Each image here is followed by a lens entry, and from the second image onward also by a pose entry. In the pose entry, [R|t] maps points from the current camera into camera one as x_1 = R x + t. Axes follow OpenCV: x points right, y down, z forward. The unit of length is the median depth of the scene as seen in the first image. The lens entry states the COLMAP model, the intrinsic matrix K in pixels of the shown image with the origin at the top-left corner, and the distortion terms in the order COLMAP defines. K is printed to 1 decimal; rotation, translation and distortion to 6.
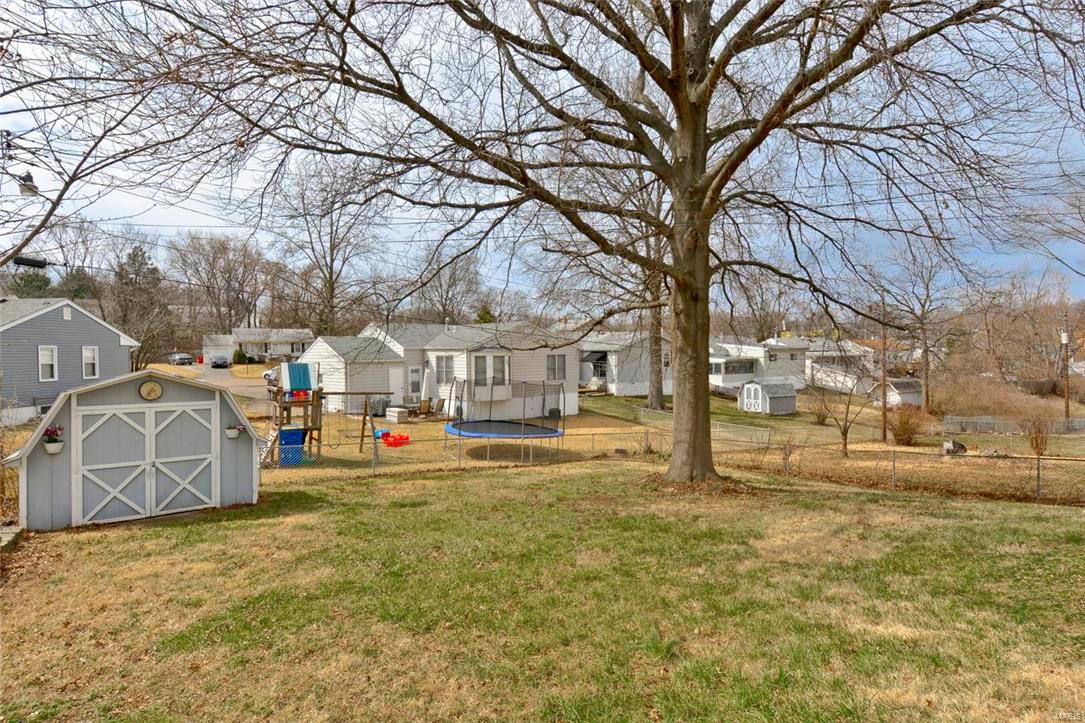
lens RADIAL K [[568.6, 0, 538.4], [0, 568.6, 366.9], [0, 0, 1]] dist [0.095915, -0.063514]
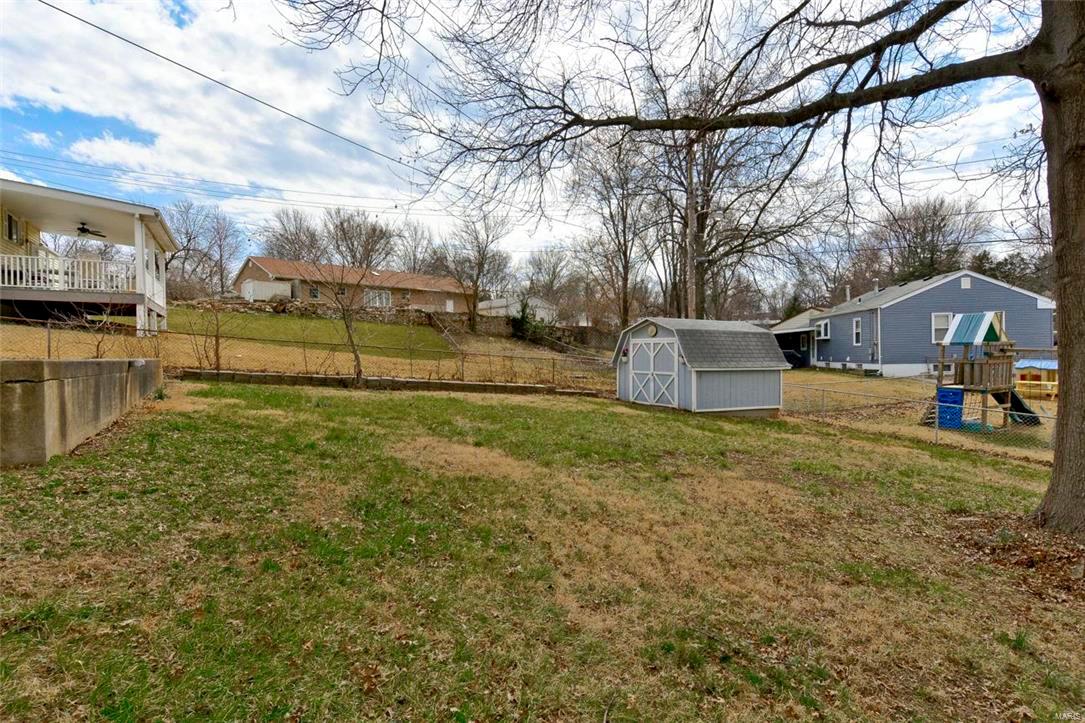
lens RADIAL K [[568.6, 0, 538.4], [0, 568.6, 366.9], [0, 0, 1]] dist [0.095915, -0.063514]
pose [[-0.150045, 0.027459, -0.988298, 0.975490], [-0.006609, 0.999564, 0.028775, 0.095812], [0.988657, 0.010849, -0.149798, 0.880705]]
